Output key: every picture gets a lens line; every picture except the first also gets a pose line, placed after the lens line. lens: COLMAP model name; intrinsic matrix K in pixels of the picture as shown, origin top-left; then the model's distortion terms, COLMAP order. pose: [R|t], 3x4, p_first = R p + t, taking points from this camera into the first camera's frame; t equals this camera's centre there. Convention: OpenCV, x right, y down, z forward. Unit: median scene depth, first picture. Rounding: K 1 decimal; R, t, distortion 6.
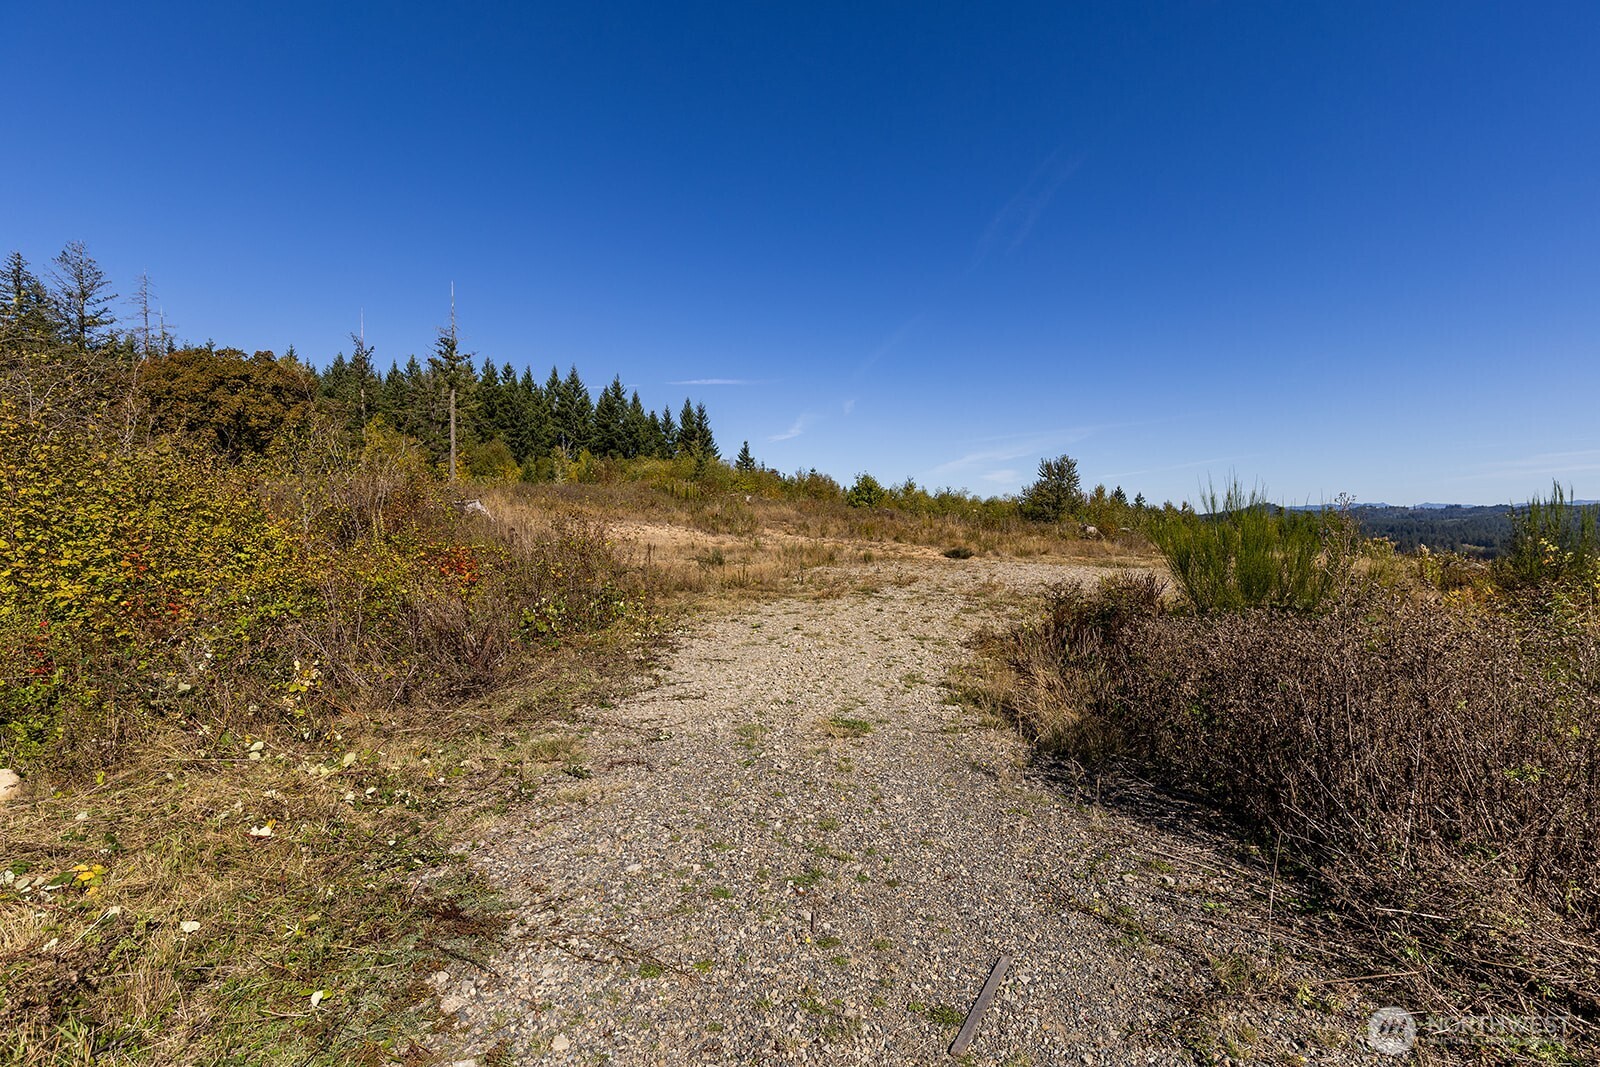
lens RADIAL K [[719.6, 0, 801.4], [0, 719.6, 537.3], [0, 0, 1]] dist [0.003532, 0.000440]
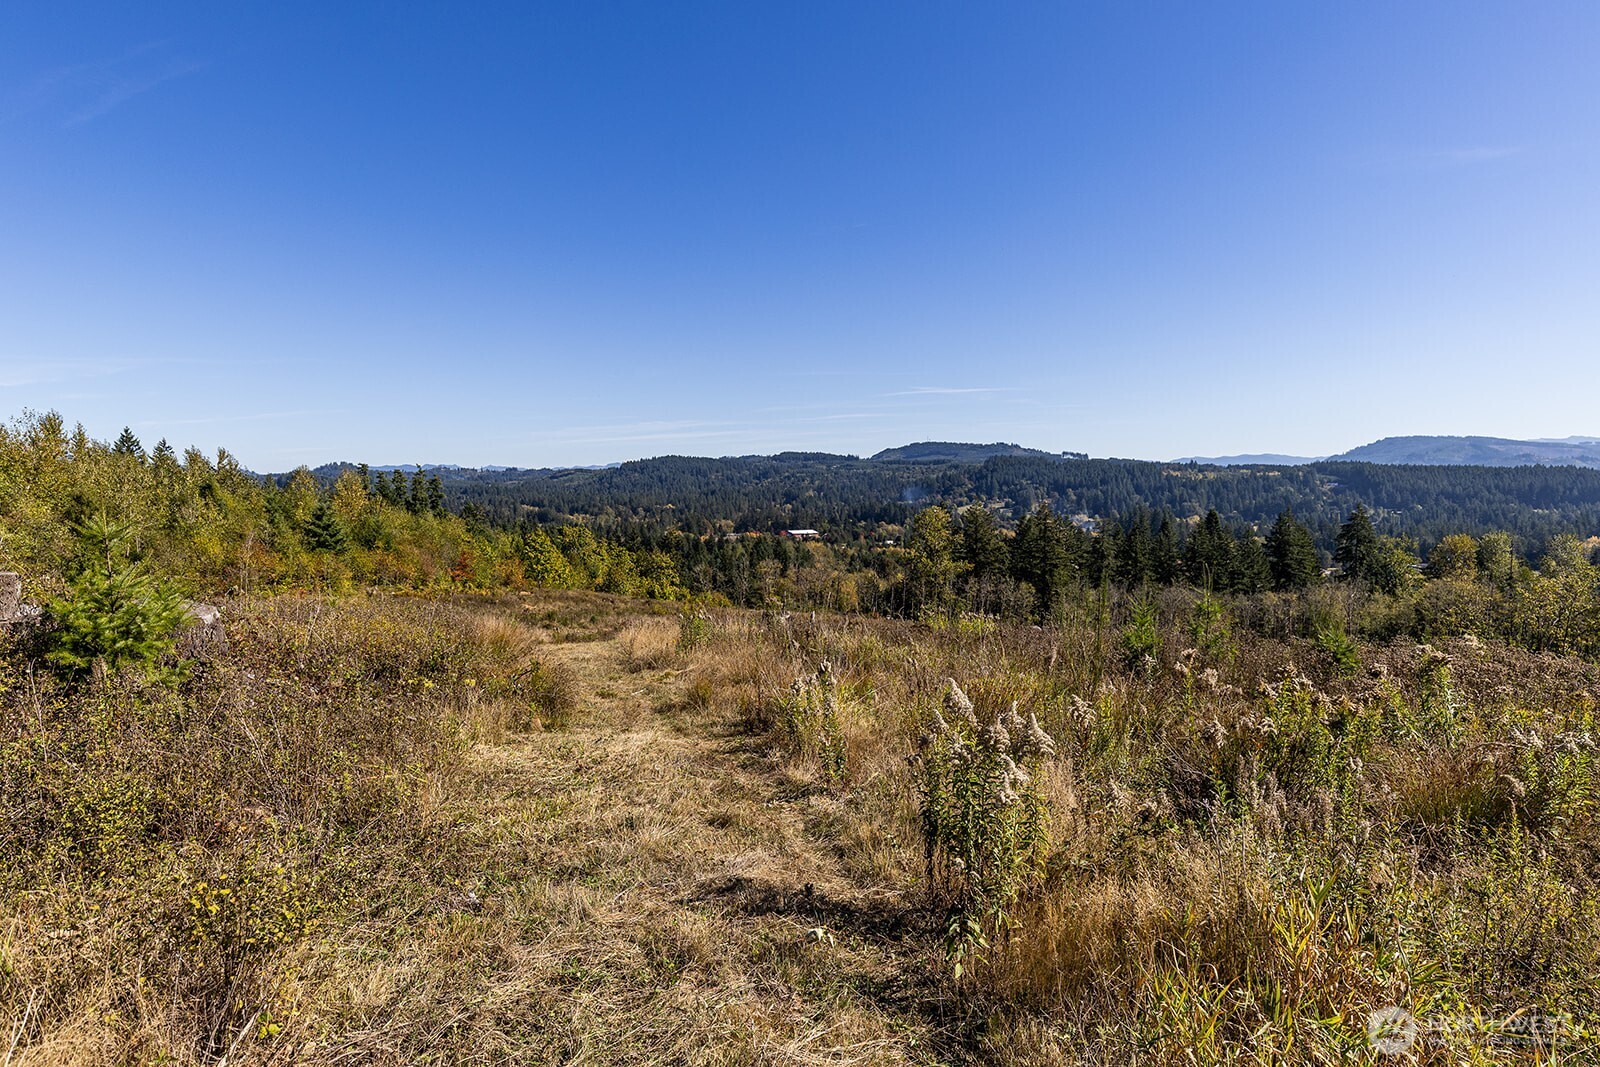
lens RADIAL K [[869.4, 0, 803.3], [0, 869.4, 536.7], [0, 0, 1]] dist [0.004416, -0.001775]
pose [[0.490457, -0.053116, 0.869845, 0.192886], [0.019103, 0.998556, 0.050204, -0.004799], [-0.871256, -0.008007, 0.490763, 0.317921]]
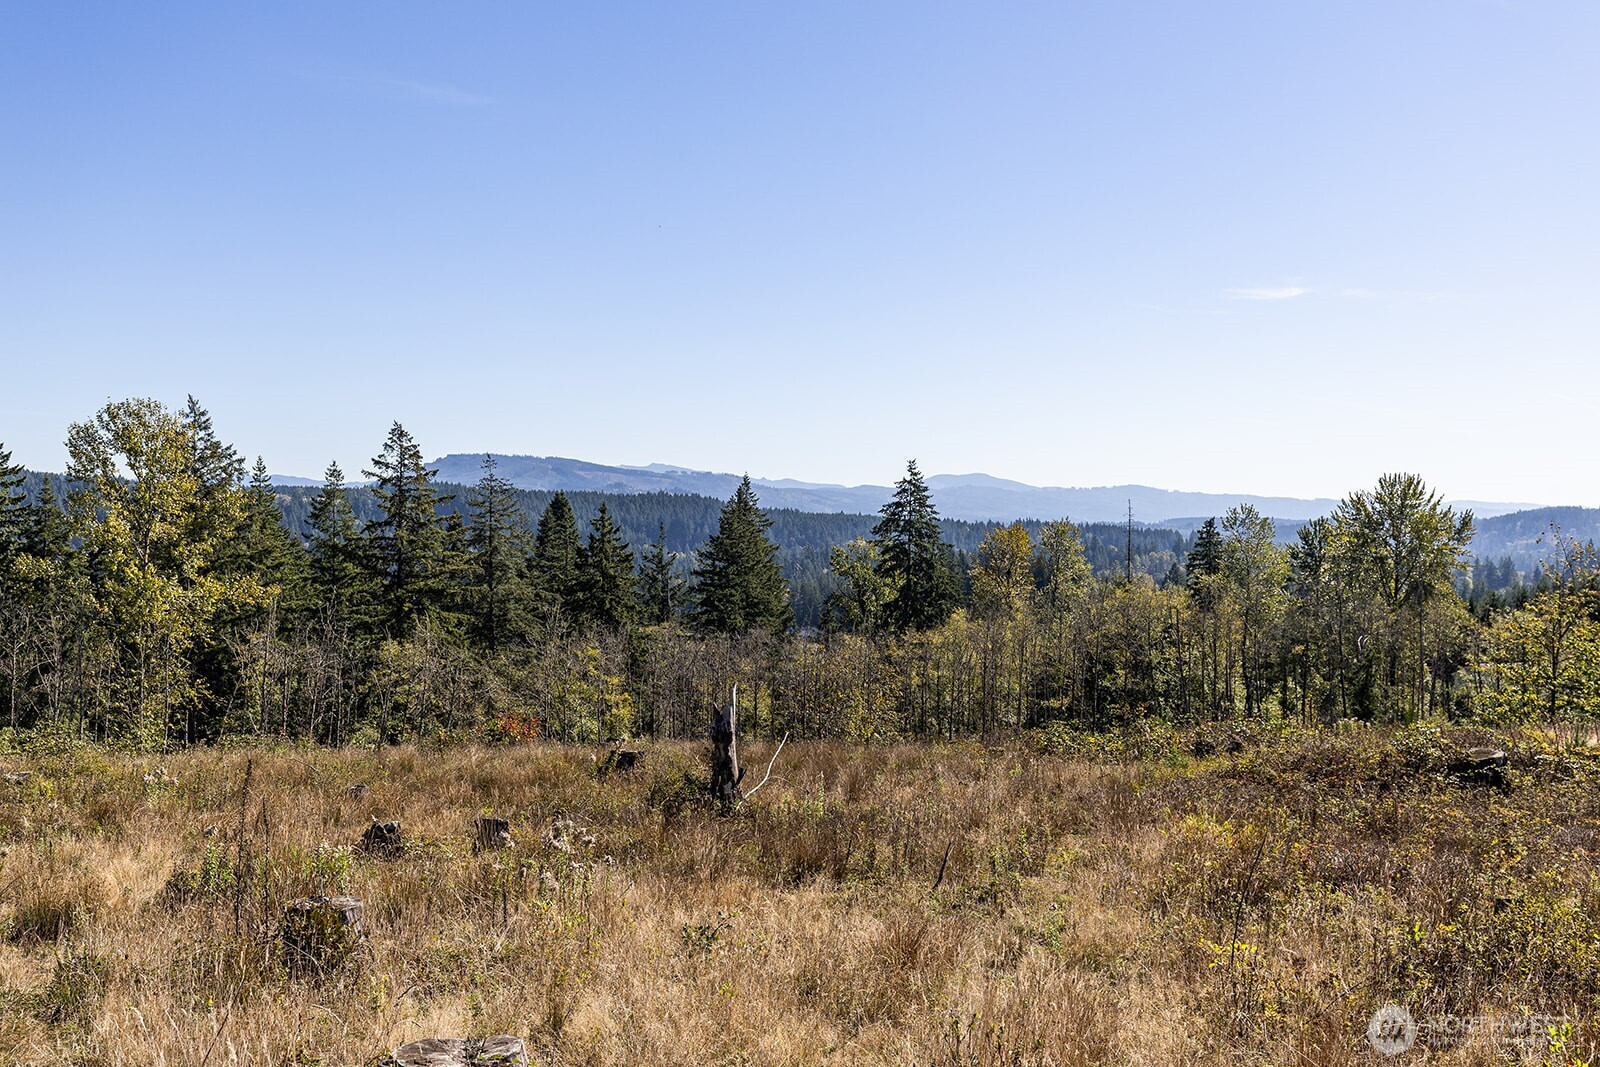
lens RADIAL K [[1527.7, 0, 805.9], [0, 1527.7, 535.4], [0, 0, 1]] dist [0.014415, -0.032278]
pose [[-0.306321, -0.006557, 0.951906, 0.884556], [0.014264, 0.999832, 0.011477, 0.112693], [-0.951821, 0.017093, -0.306176, 0.883372]]
